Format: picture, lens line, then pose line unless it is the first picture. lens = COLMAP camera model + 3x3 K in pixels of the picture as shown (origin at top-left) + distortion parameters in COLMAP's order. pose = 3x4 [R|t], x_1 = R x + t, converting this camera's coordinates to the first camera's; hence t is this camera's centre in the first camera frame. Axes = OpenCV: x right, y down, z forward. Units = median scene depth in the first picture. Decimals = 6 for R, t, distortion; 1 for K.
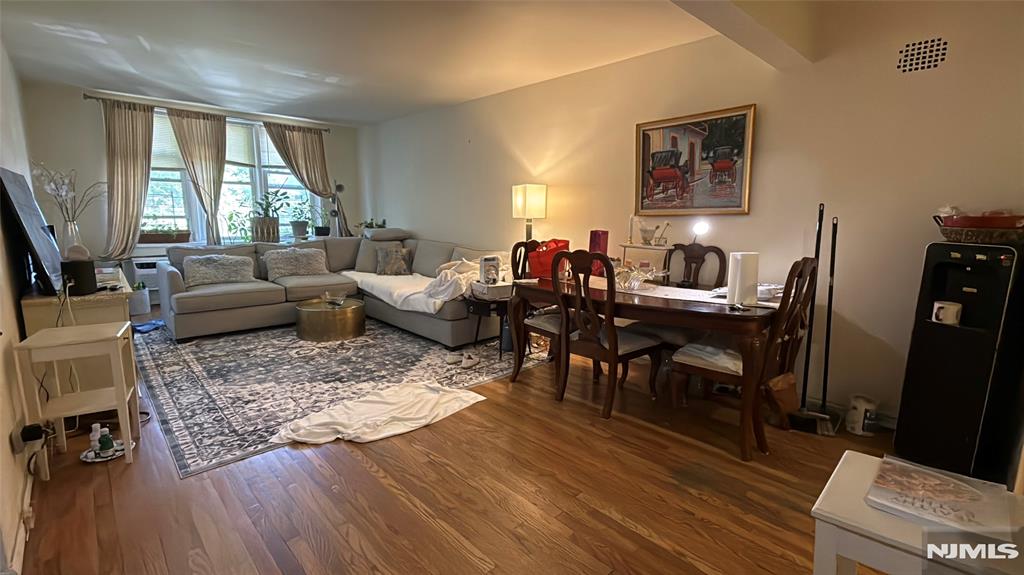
lens RADIAL K [[460.2, 0, 512.0], [0, 460.2, 287.5], [0, 0, 1]] dist [0.000146, 0.000075]
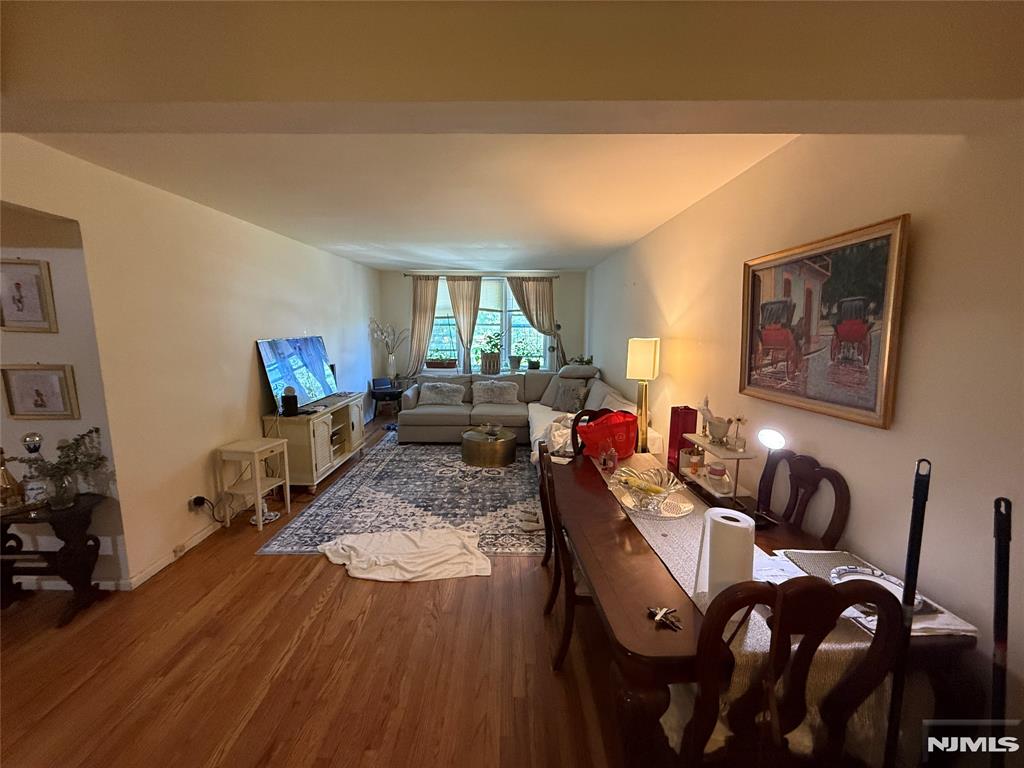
lens RADIAL K [[409.5, 0, 509.8], [0, 409.5, 383.0], [0, 0, 1]] dist [0.000019, 0.000255]
pose [[0.727027, 0.088375, -0.680898, 0.505661], [-0.105213, 0.994309, 0.016712, -0.169755], [0.678500, 0.059489, 0.732188, 0.372059]]
